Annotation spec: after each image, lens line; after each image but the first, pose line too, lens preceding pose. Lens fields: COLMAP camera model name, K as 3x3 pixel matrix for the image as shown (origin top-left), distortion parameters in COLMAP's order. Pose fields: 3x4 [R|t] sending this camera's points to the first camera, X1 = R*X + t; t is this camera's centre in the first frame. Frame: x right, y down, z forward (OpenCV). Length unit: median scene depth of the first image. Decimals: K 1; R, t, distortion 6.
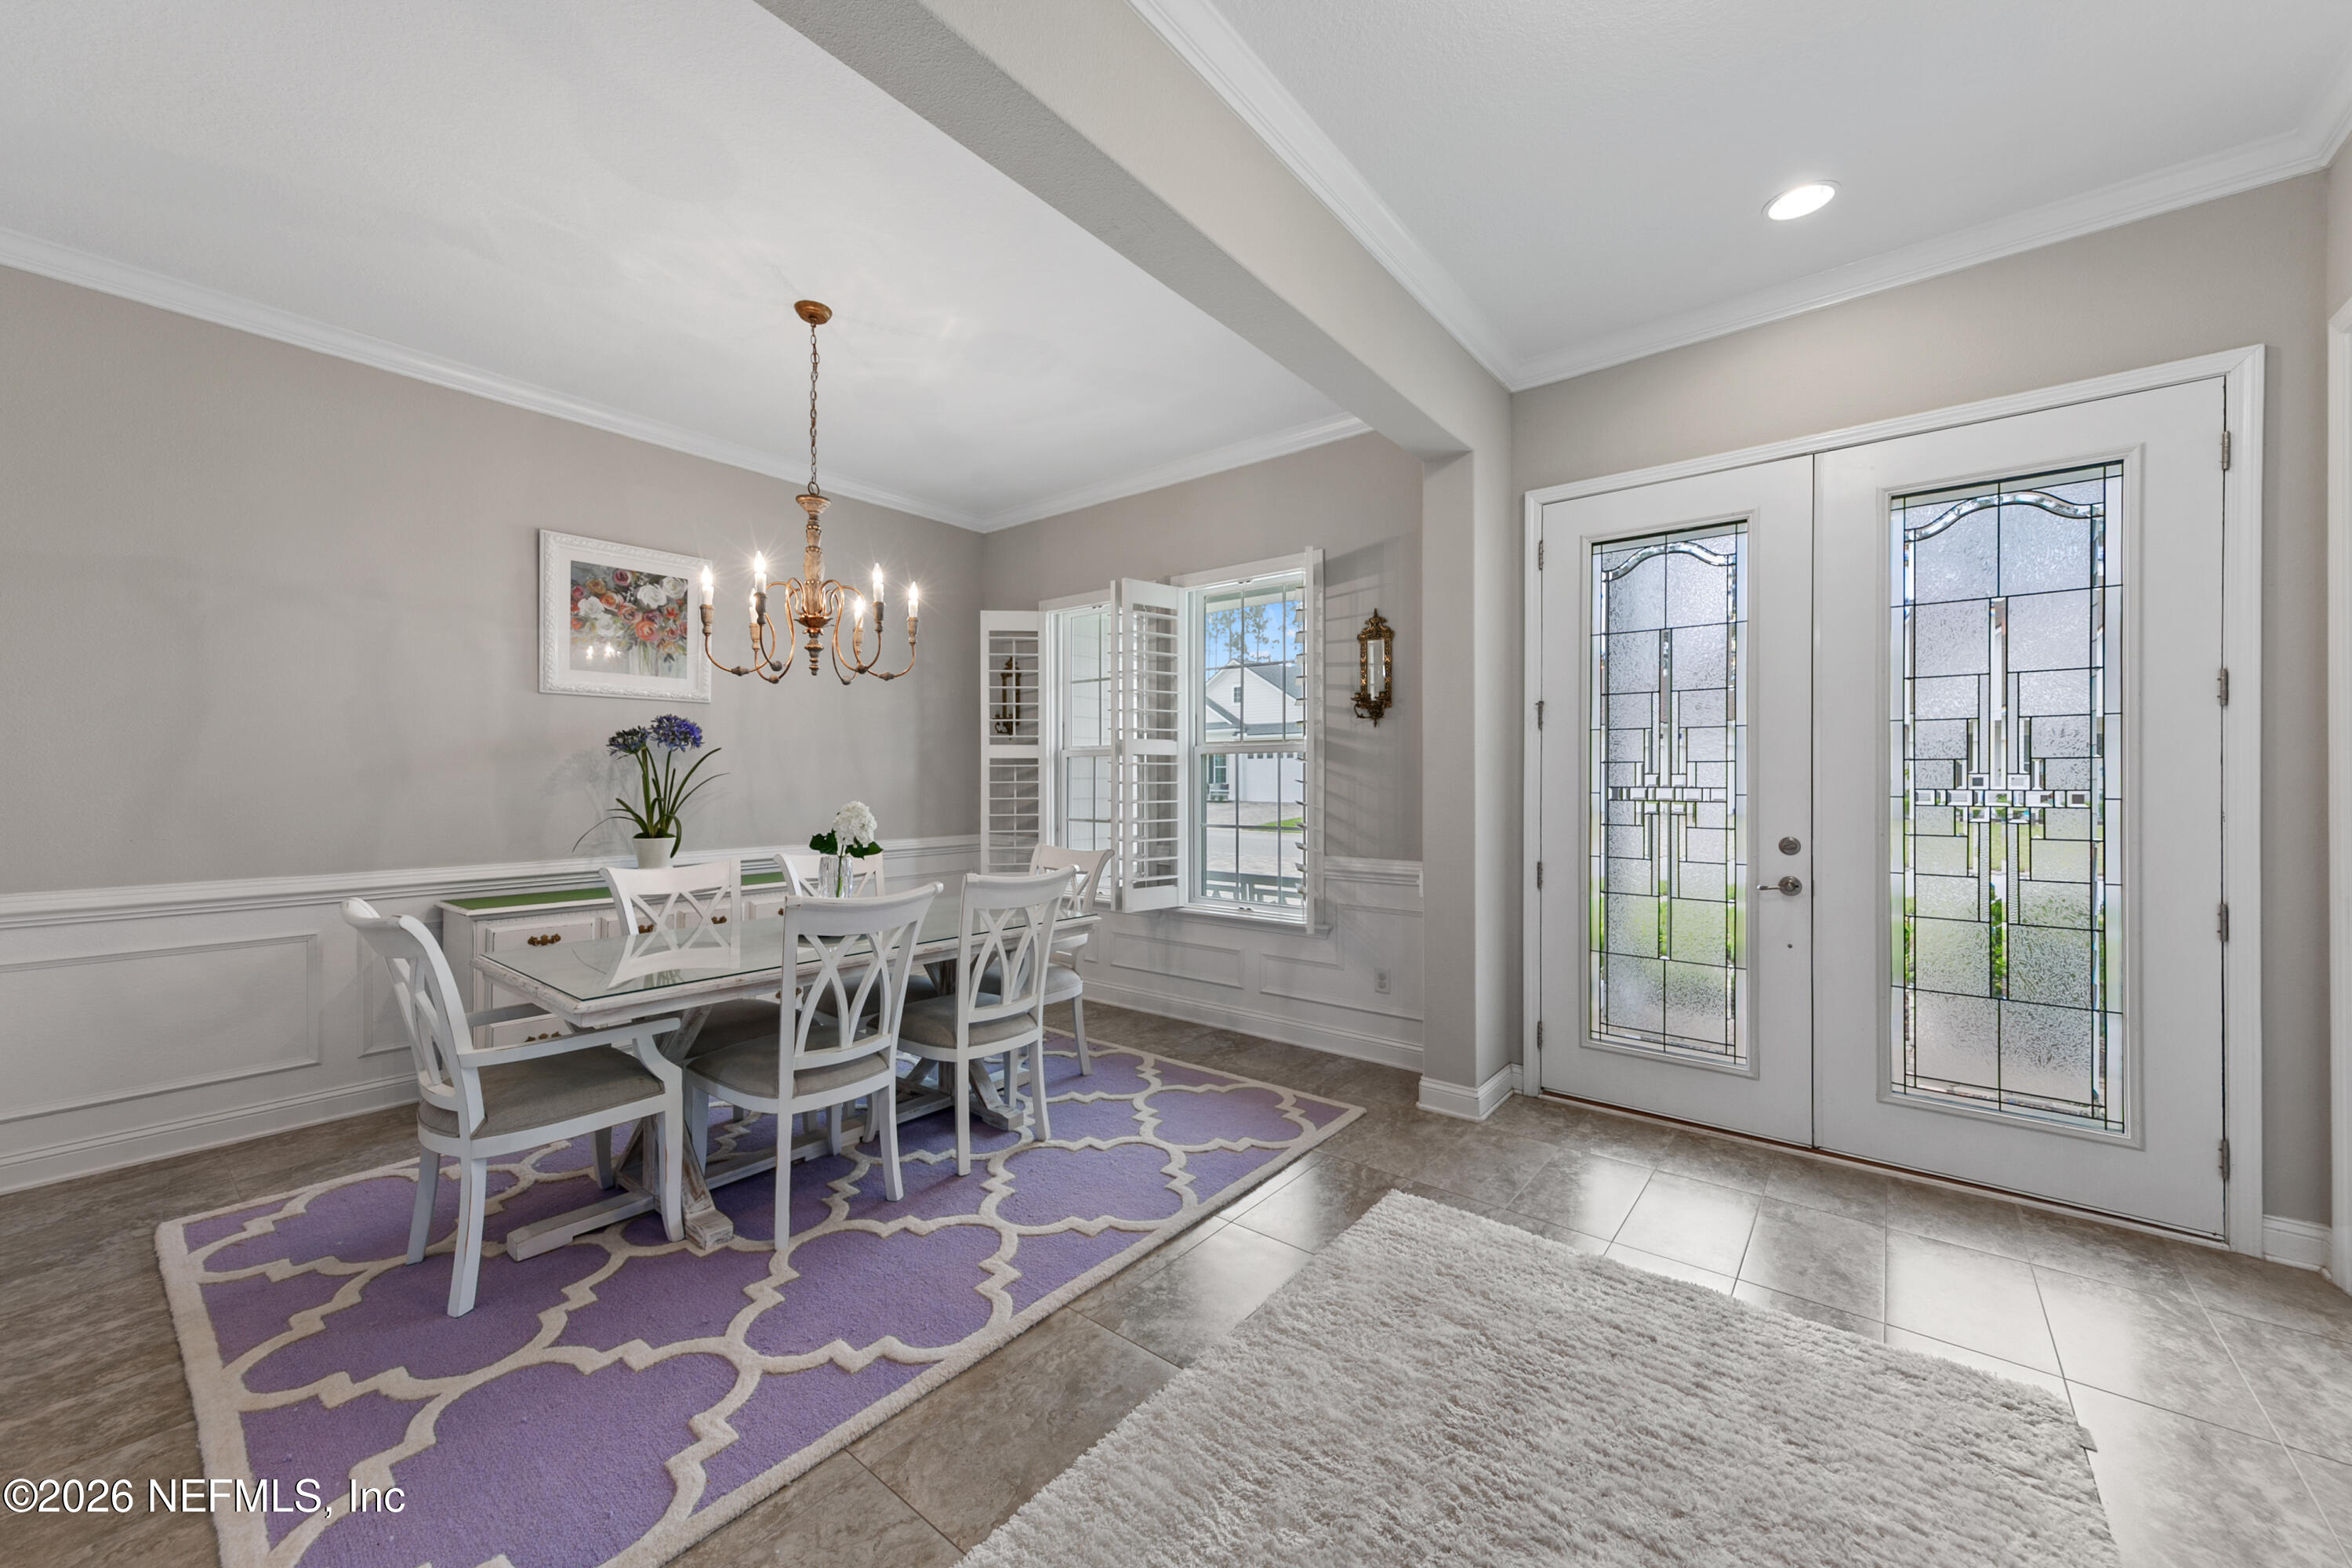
lens RADIAL K [[874.9, 0, 1190.7], [0, 874.9, 781.5], [0, 0, 1]] dist [0.008931, -0.000147]
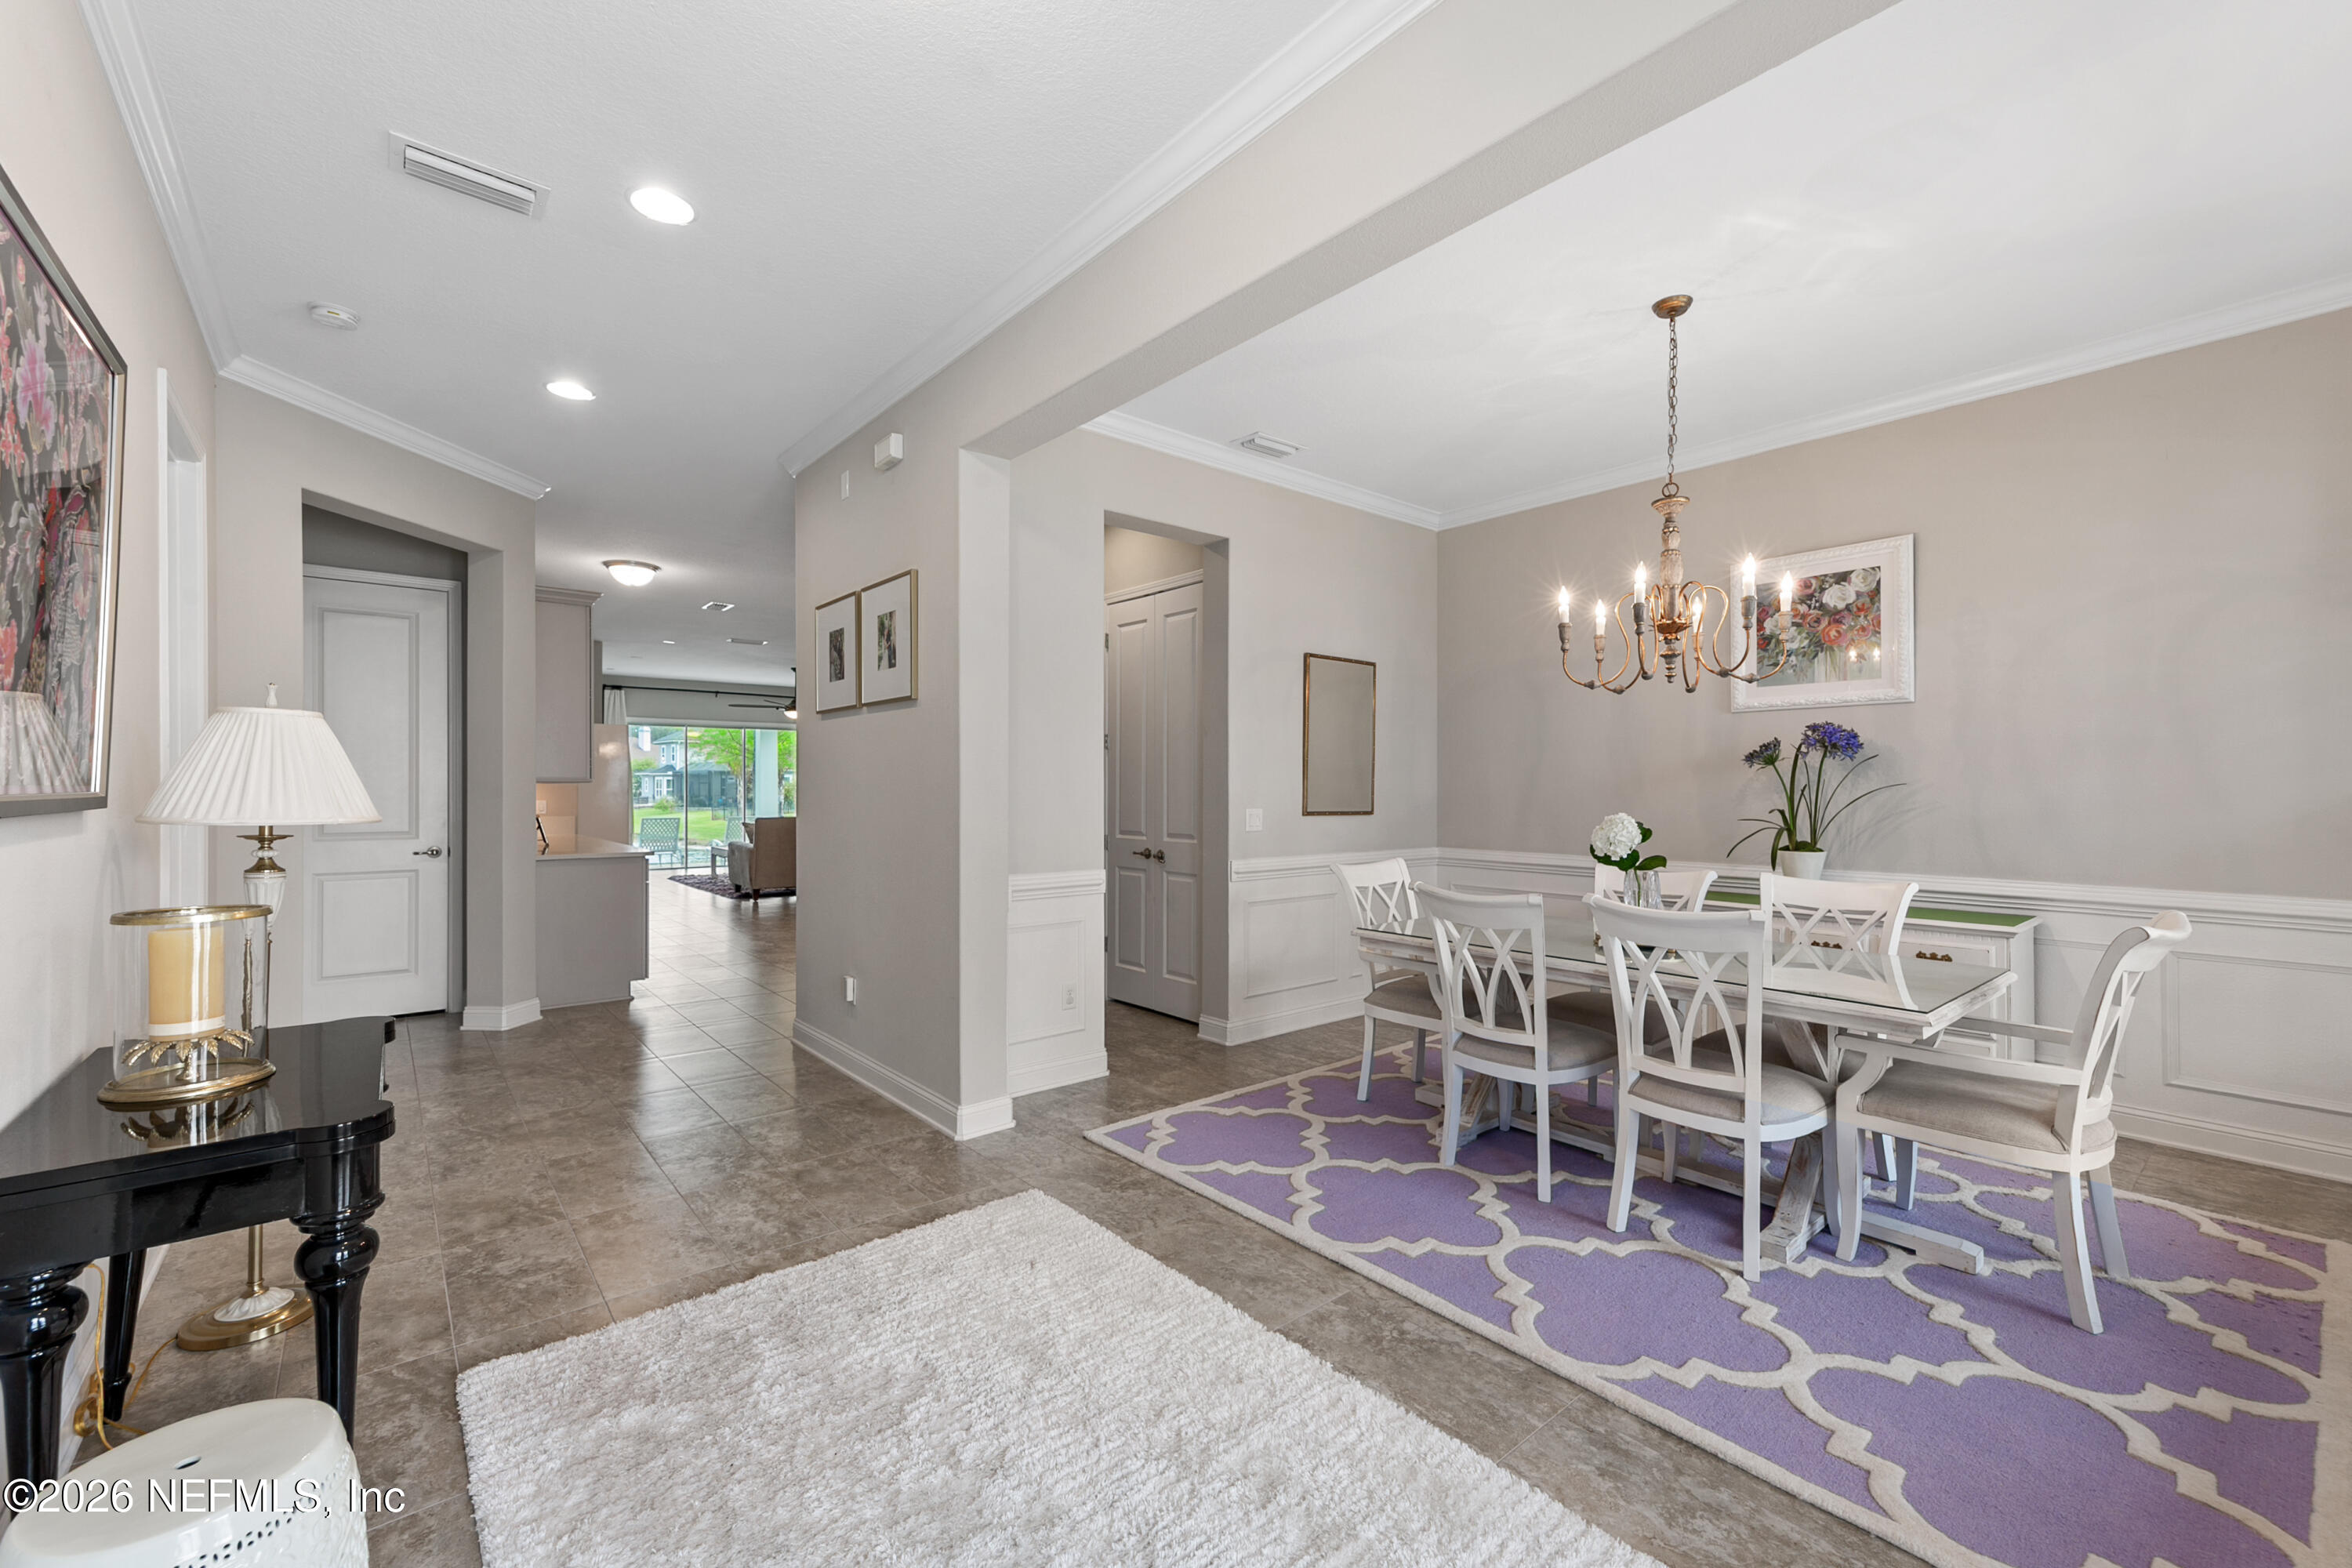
lens RADIAL K [[949.8, 0, 1176.0], [0, 949.8, 792.5], [0, 0, 1]] dist [0.012042, -0.000391]
pose [[-0.201724, 0.003388, -0.979437, 0.711277], [-0.003854, 0.999984, 0.004253, -0.002649], [0.979435, 0.004633, -0.201707, 0.679985]]
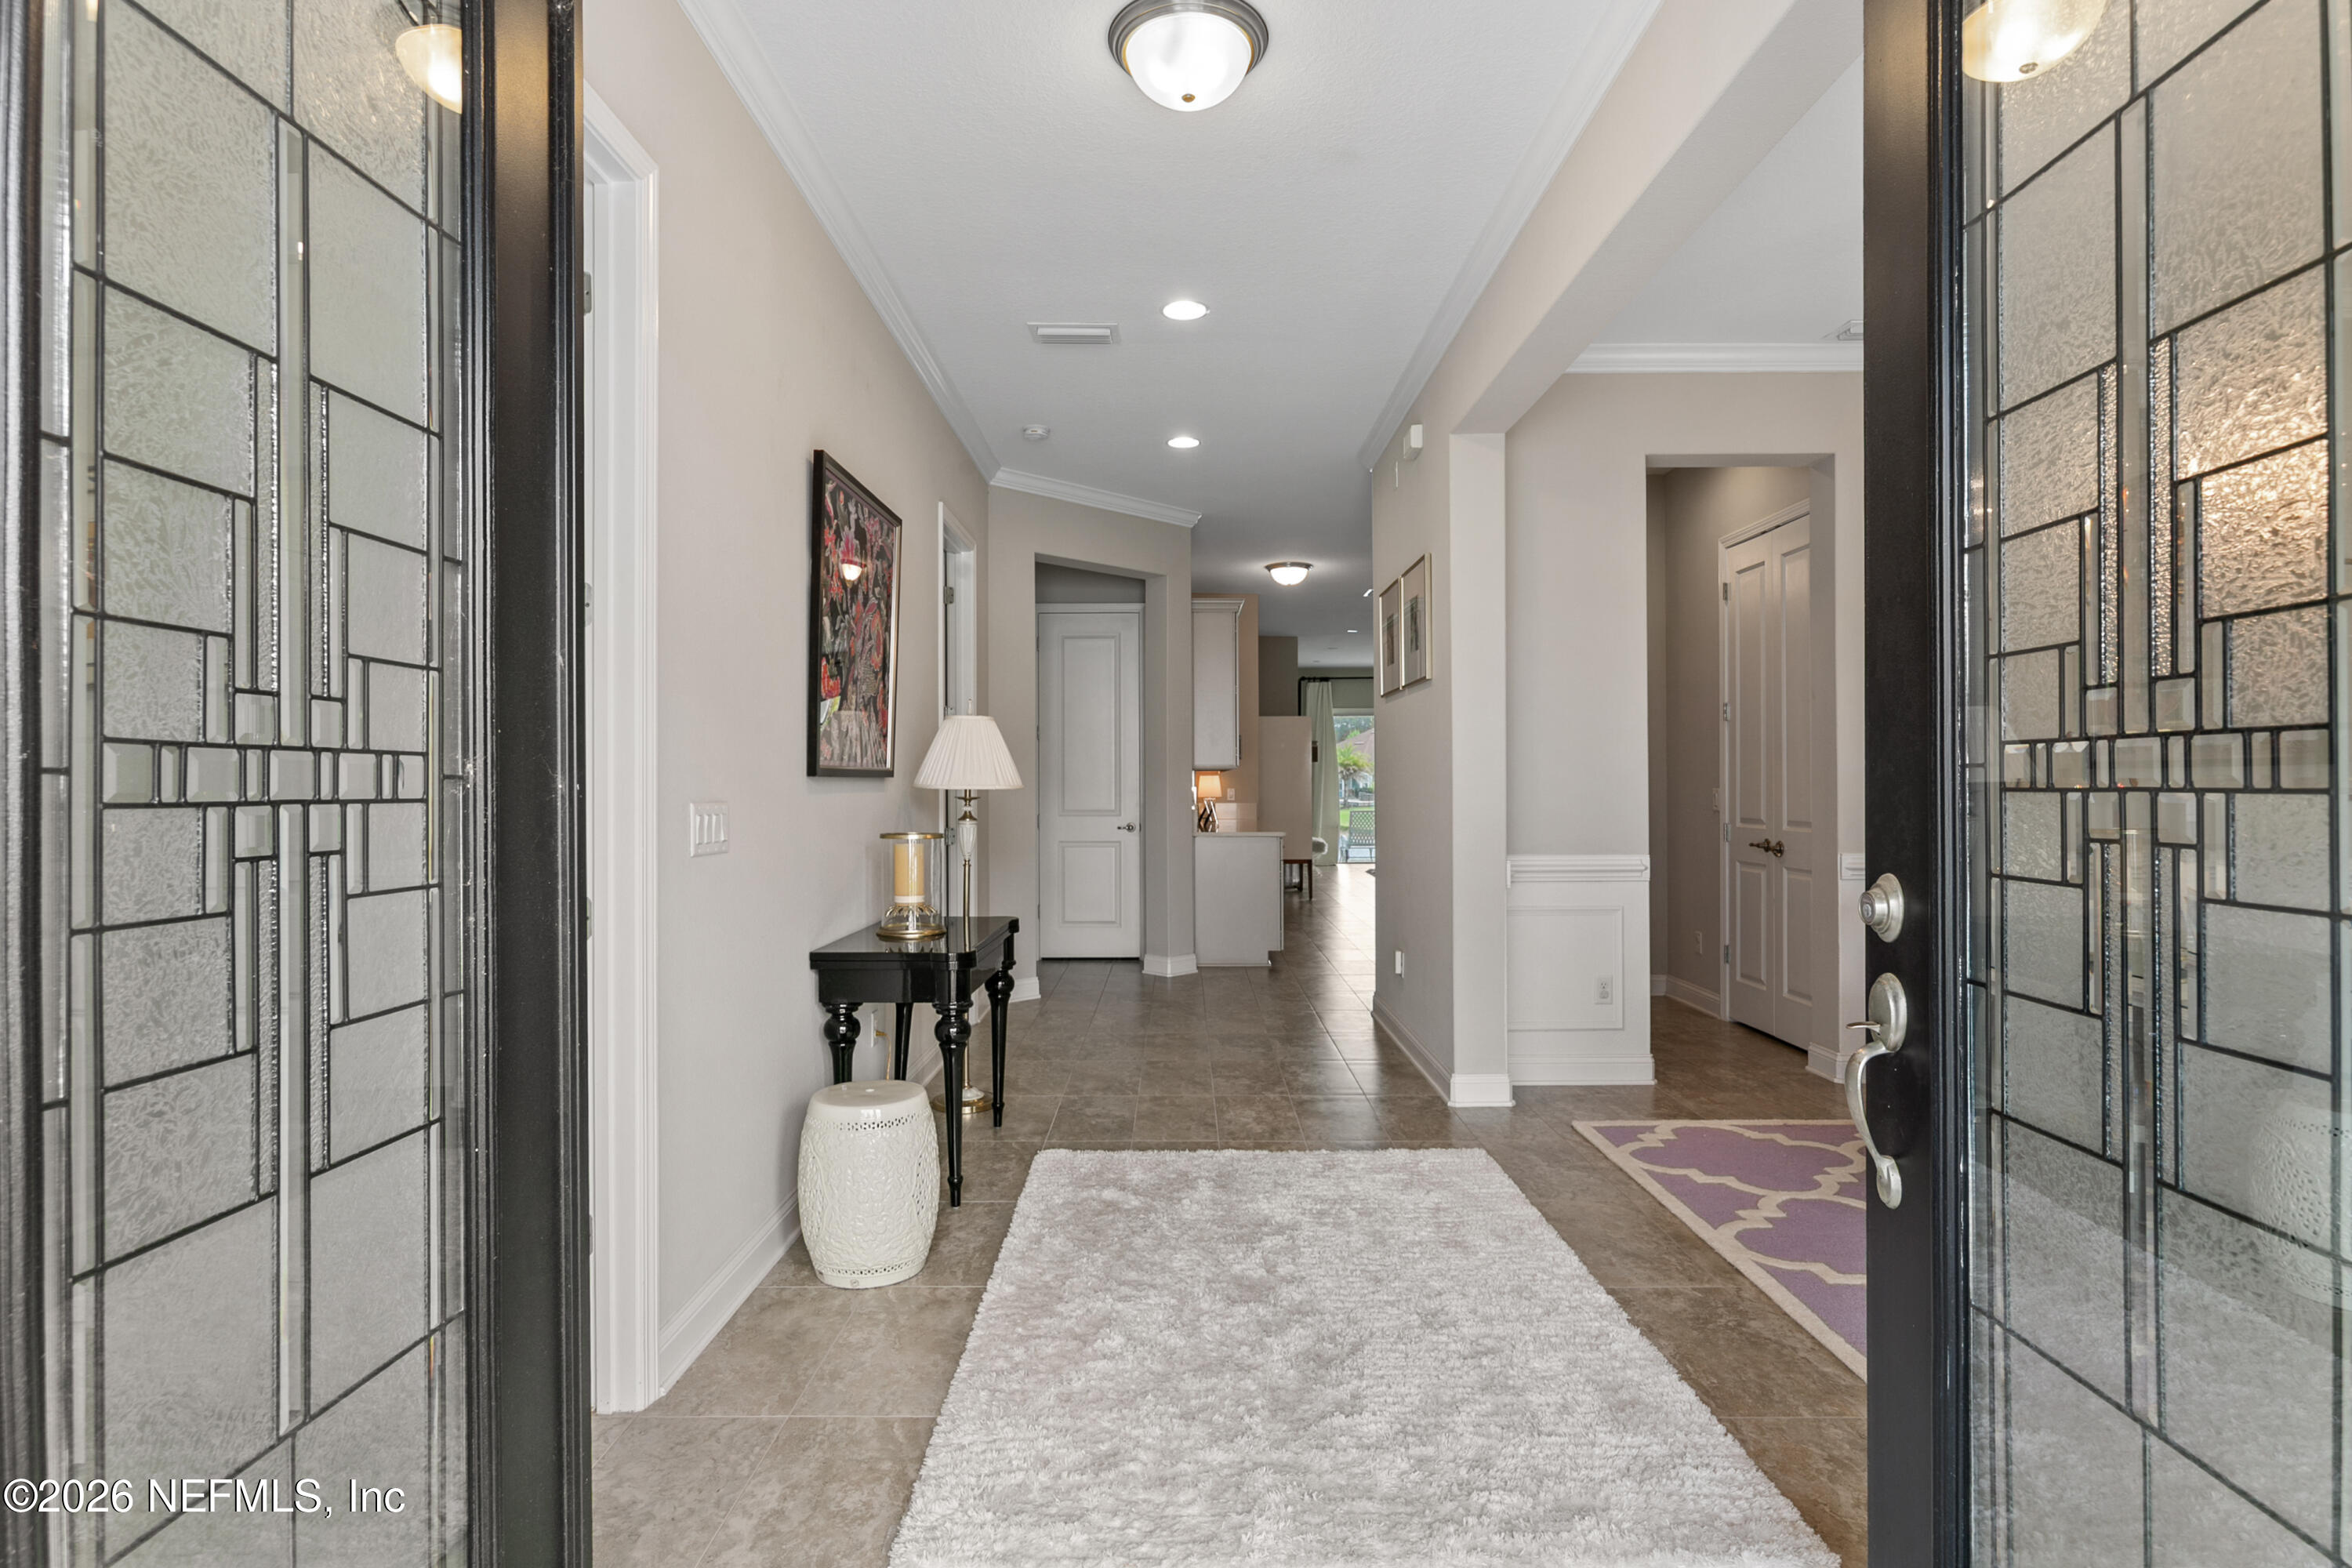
lens RADIAL K [[1173.7, 0, 1176.0], [0, 1173.7, 784.0], [0, 0, 1]] dist [-0.002100, 0.000023]
pose [[-0.787865, 0.002063, -0.615845, 0.802573], [0.002251, 0.999997, 0.000470, 0.021052], [0.615844, -0.001016, -0.787867, 1.115707]]
